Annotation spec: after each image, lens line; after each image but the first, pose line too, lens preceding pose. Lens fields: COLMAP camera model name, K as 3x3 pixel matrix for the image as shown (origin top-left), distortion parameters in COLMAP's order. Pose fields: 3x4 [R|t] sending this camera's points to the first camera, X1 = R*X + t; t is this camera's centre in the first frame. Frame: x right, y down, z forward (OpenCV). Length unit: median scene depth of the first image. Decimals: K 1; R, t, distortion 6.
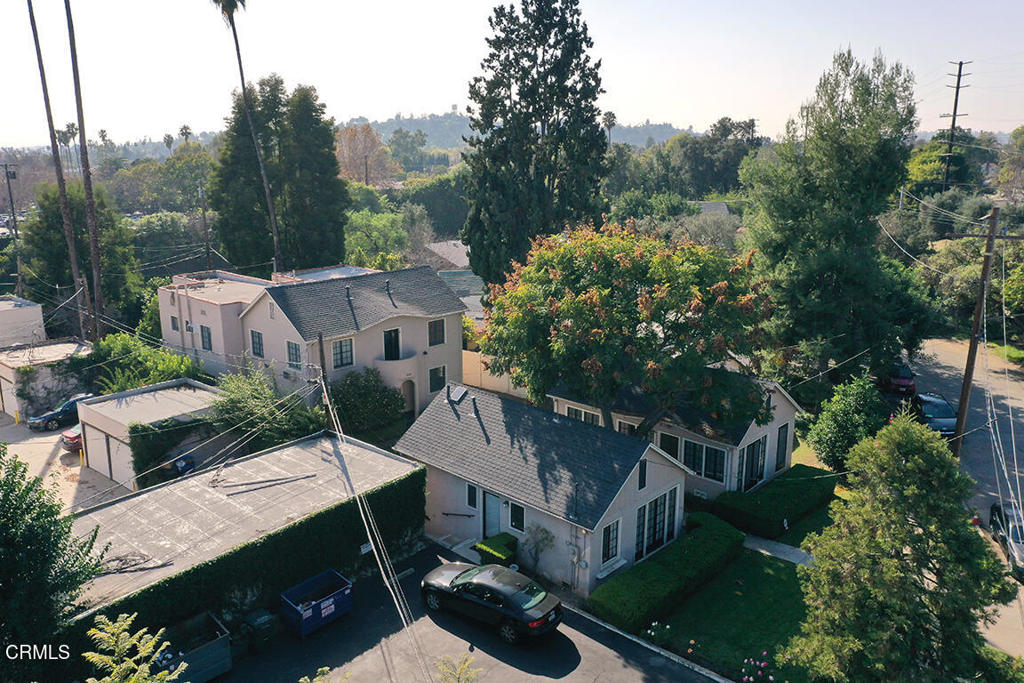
lens RADIAL K [[801.9, 0, 512.0], [0, 801.9, 341.5], [0, 0, 1]] dist [0.000895, 0.001145]
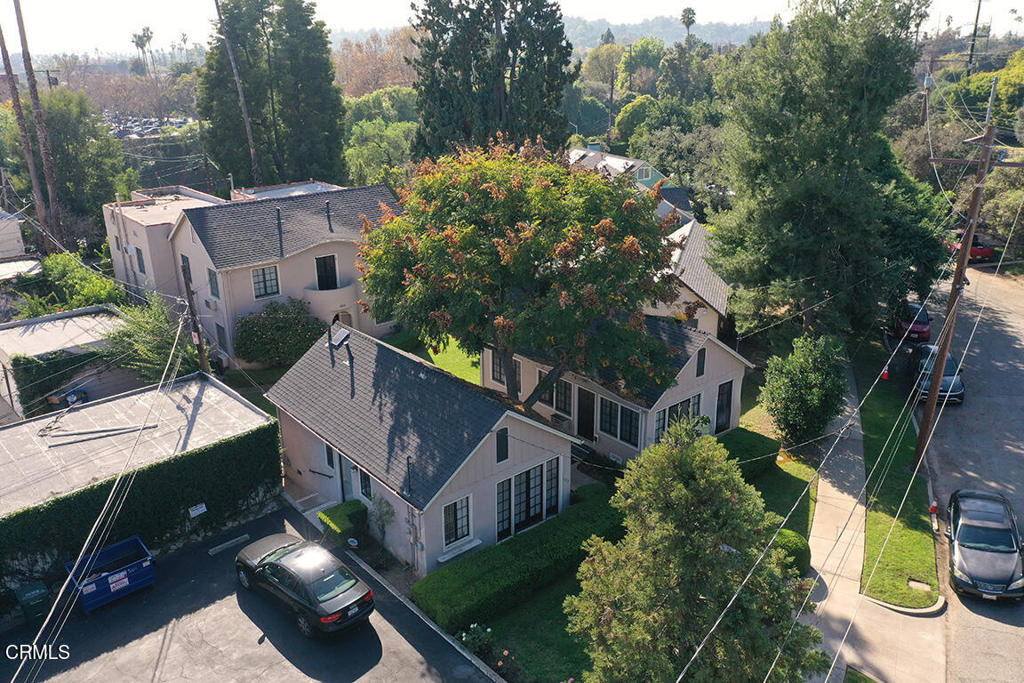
lens RADIAL K [[801.9, 0, 512.0], [0, 801.9, 341.5], [0, 0, 1]] dist [0.000895, 0.001145]
pose [[0.993520, 0.032683, -0.108855, 0.226679], [-0.020230, 0.993321, 0.113595, -0.036029], [0.111841, -0.110656, 0.987546, 0.143538]]
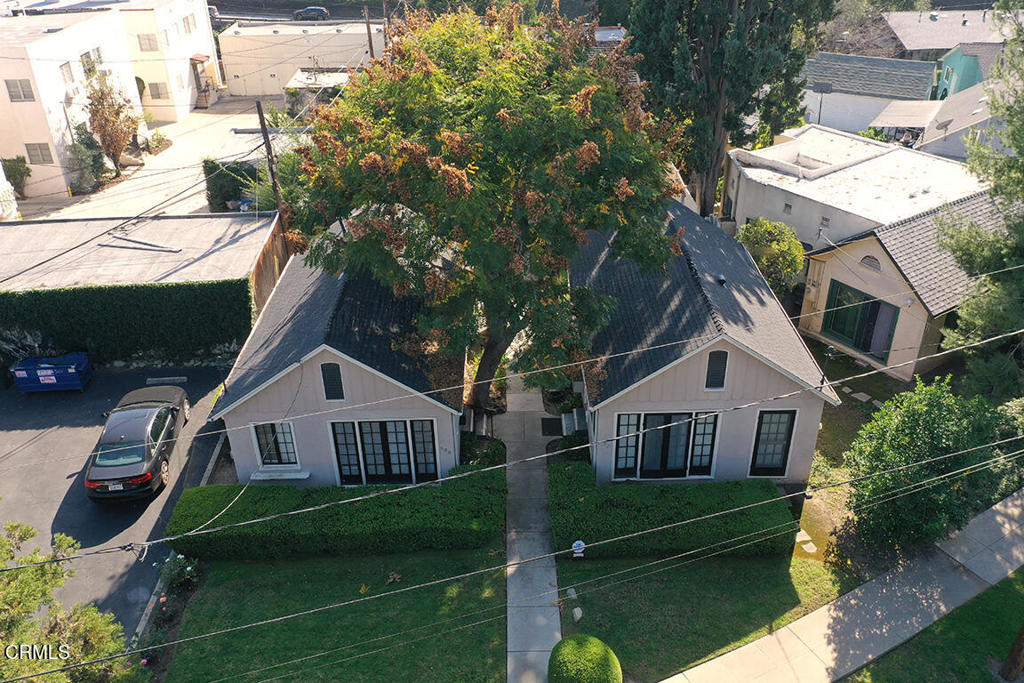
lens RADIAL K [[831.0, 0, 530.1], [0, 831.0, 323.7], [0, 0, 1]] dist [-0.000413, 0.002324]
pose [[0.704434, 0.342421, -0.621708, 0.630058], [-0.163726, 0.930700, 0.327095, -0.132507], [0.690628, -0.128627, 0.711680, 0.518490]]
